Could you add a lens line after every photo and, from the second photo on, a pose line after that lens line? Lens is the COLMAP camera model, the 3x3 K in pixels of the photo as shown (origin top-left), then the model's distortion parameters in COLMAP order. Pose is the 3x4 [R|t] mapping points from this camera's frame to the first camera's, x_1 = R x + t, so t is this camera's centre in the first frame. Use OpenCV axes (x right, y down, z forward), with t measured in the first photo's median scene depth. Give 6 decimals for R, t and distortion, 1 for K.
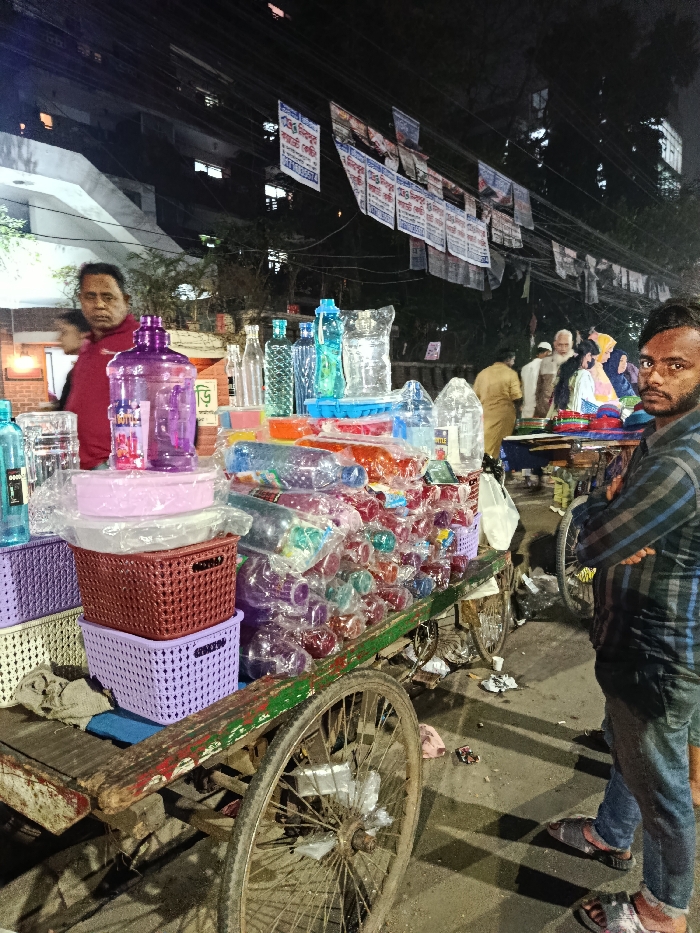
lens RADIAL K [[654.7, 0, 355.3], [0, 654.7, 464.3], [0, 0, 1]] dist [0.029832, -0.048245]
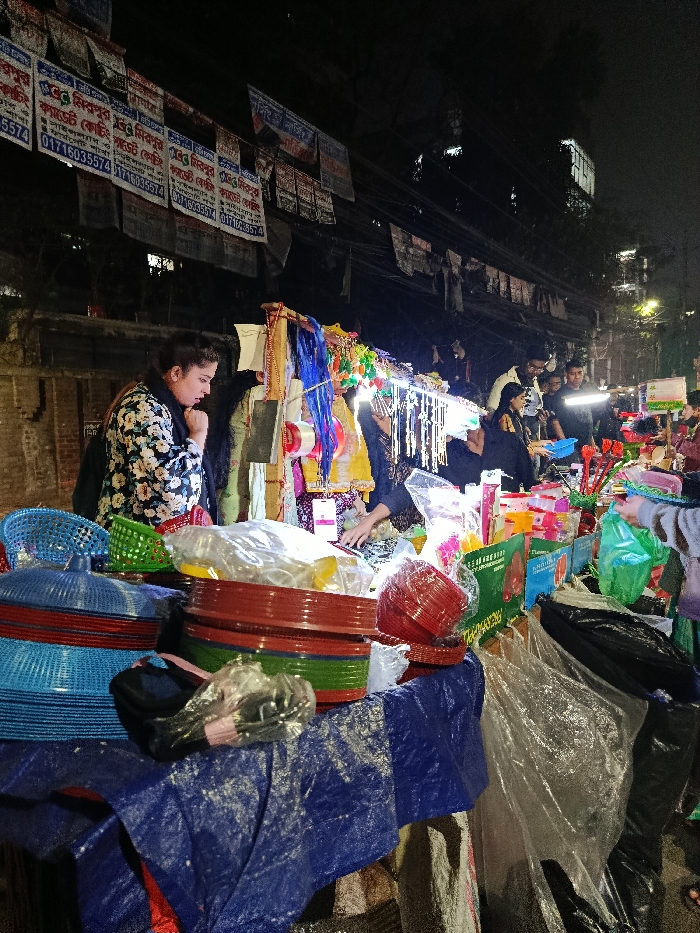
lens RADIAL K [[654.7, 0, 355.3], [0, 654.7, 464.3], [0, 0, 1]] dist [0.029832, -0.048245]
pose [[0.994993, 0.002640, 0.099914, 0.187606], [0.000276, 0.999575, -0.029161, -0.044942], [-0.099949, 0.029043, 0.994569, 0.271832]]
